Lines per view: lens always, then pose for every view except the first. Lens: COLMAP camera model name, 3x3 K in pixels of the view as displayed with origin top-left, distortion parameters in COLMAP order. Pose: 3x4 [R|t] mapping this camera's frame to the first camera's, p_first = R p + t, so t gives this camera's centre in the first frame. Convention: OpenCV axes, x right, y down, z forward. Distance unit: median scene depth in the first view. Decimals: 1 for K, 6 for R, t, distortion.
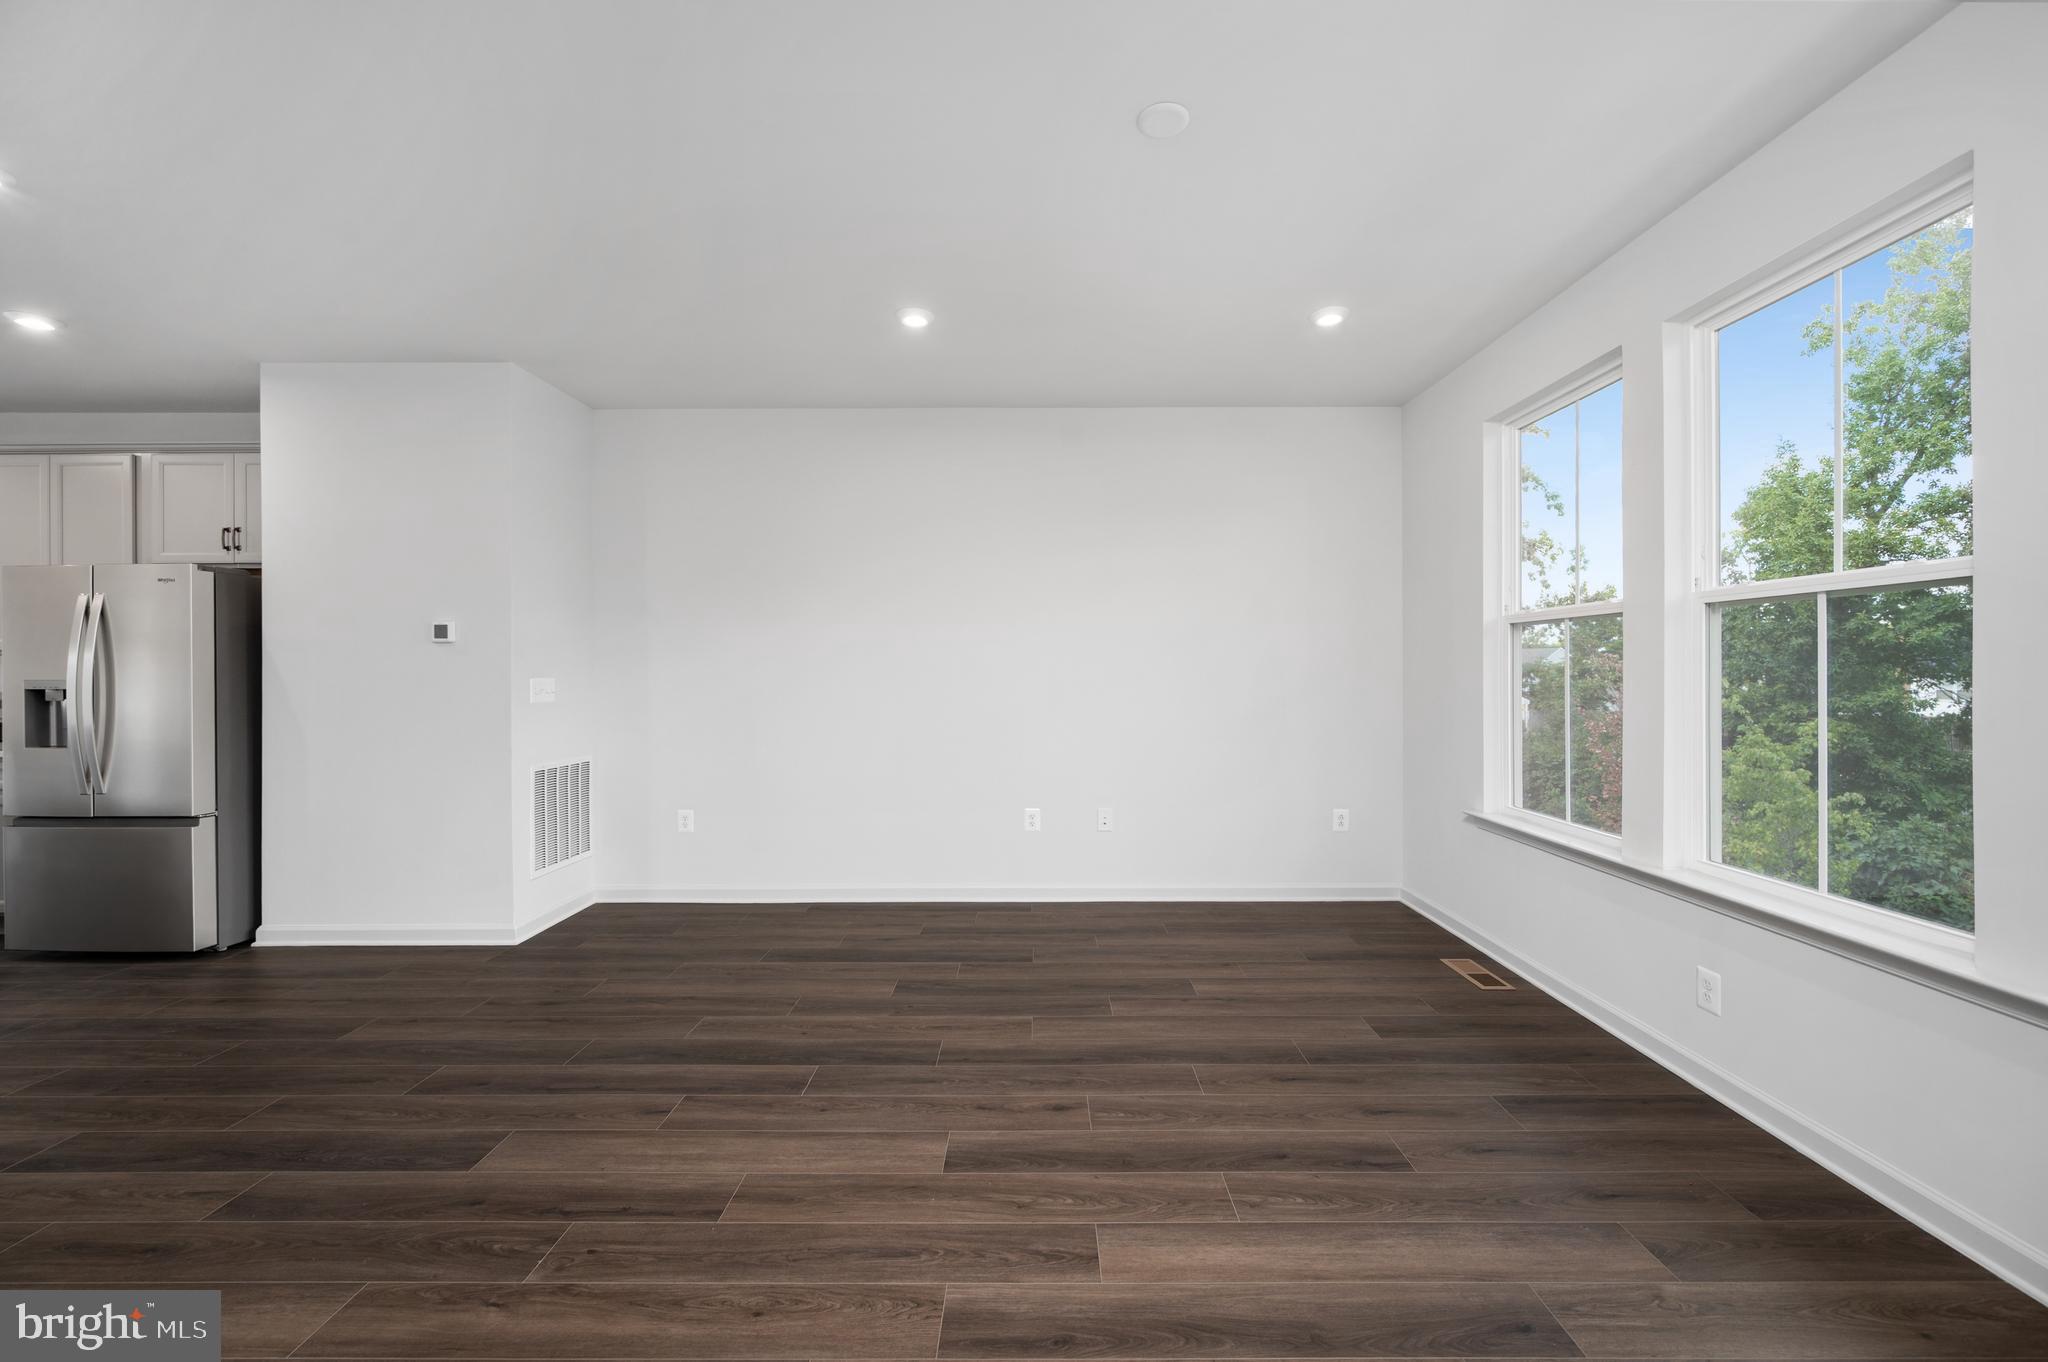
lens RADIAL K [[809.4, 0, 1011.8], [0, 809.4, 671.4], [0, 0, 1]] dist [-0.000633, -0.000154]
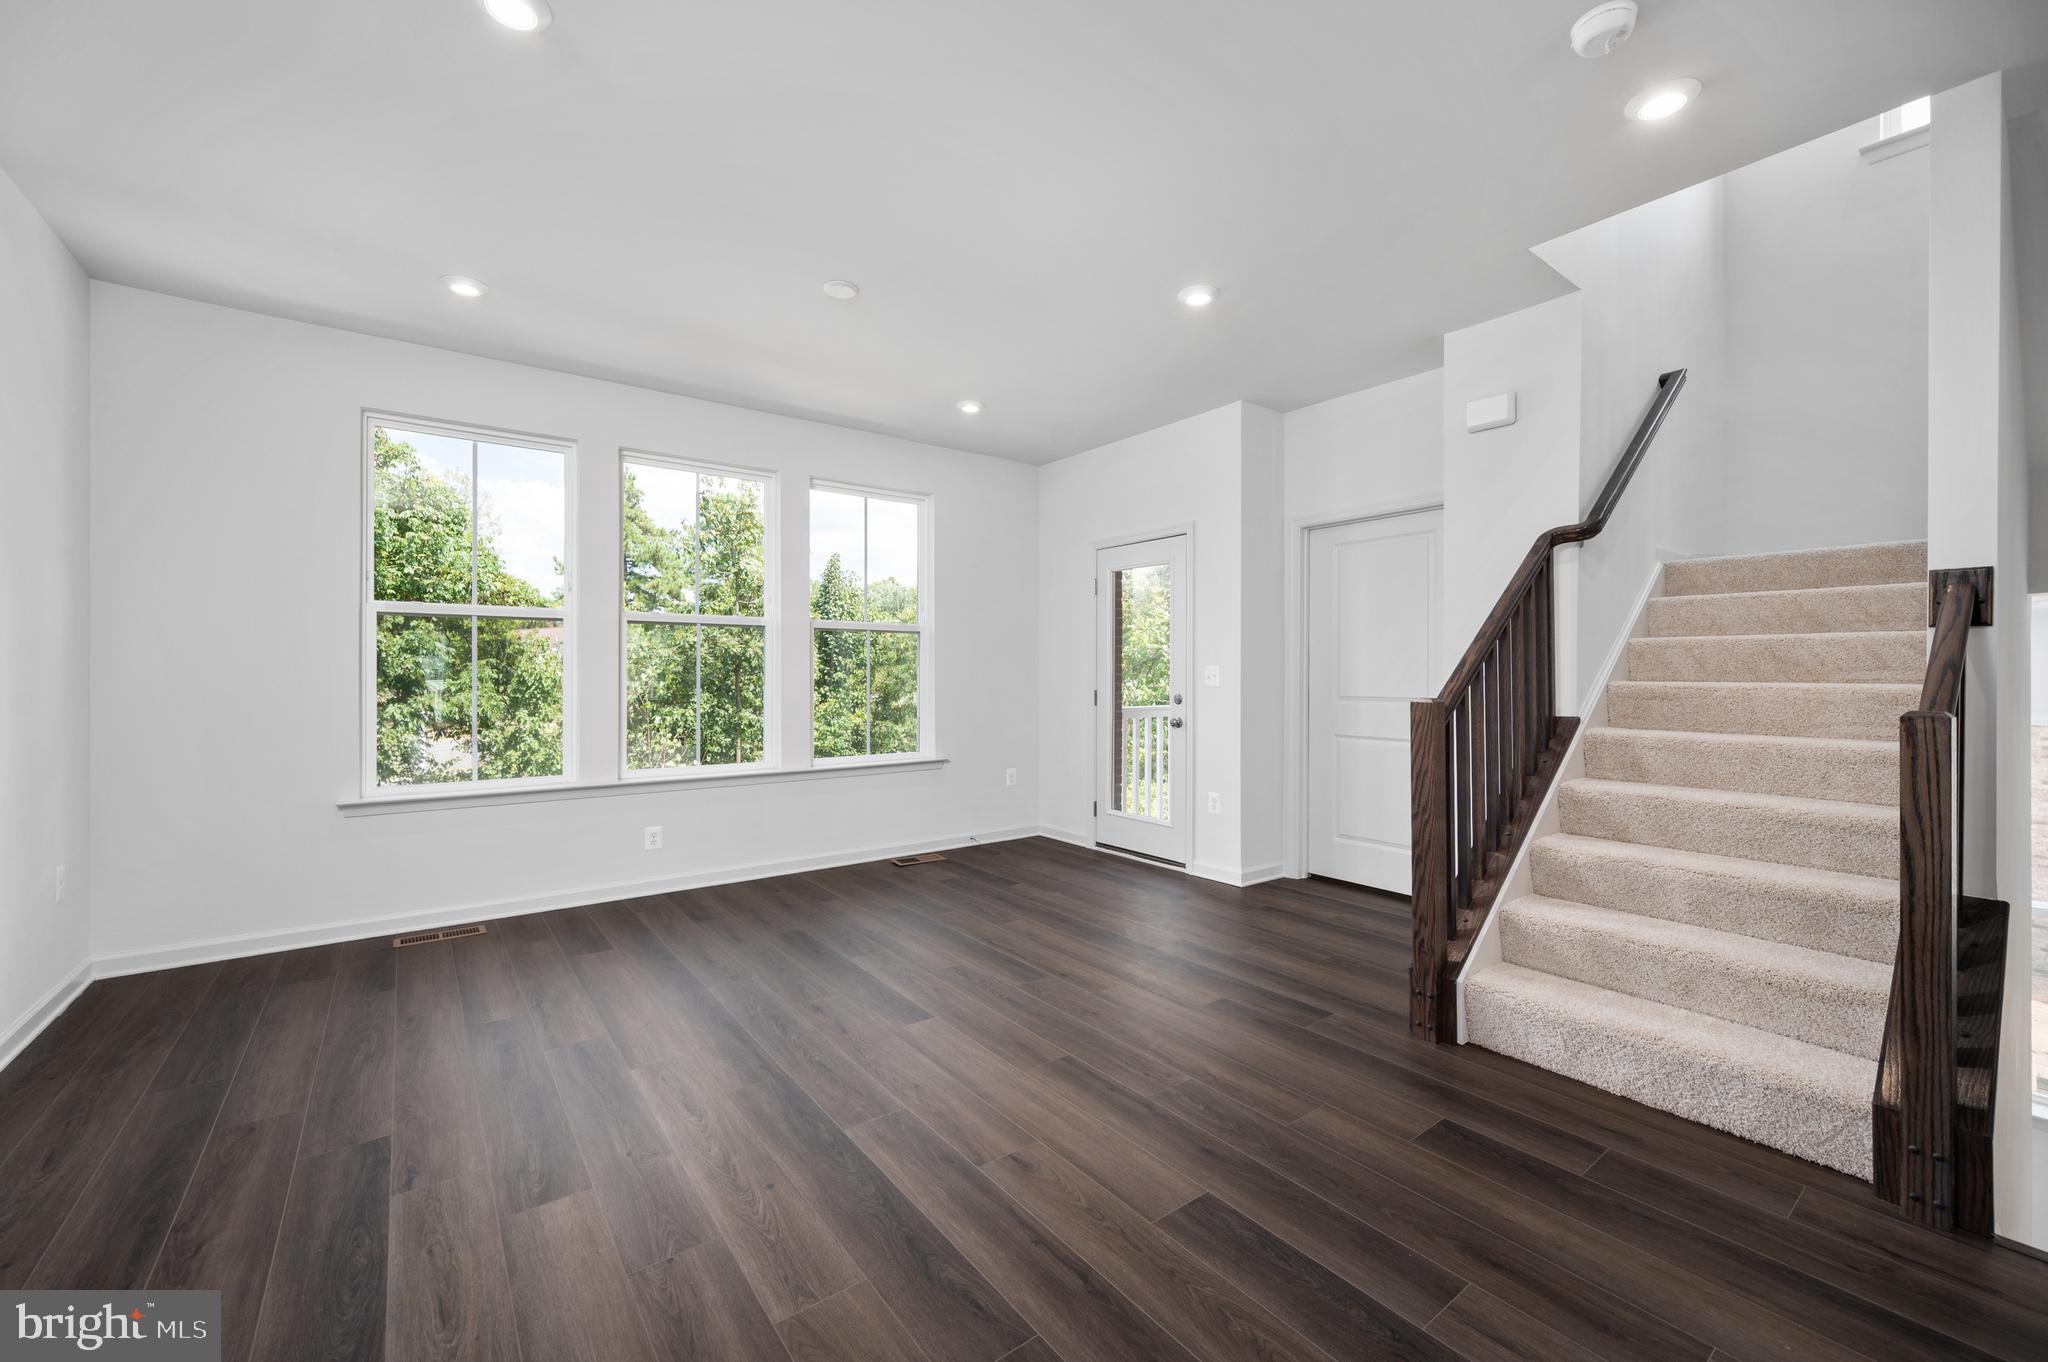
lens RADIAL K [[809.4, 0, 1026.8], [0, 809.4, 674.1], [0, 0, 1]] dist [-0.000633, -0.000154]
pose [[-0.617196, 0.000929, 0.786809, -1.123428], [0.002207, 0.999997, 0.000550, 0.029898], [-0.786806, 0.002076, -0.617196, 1.529474]]
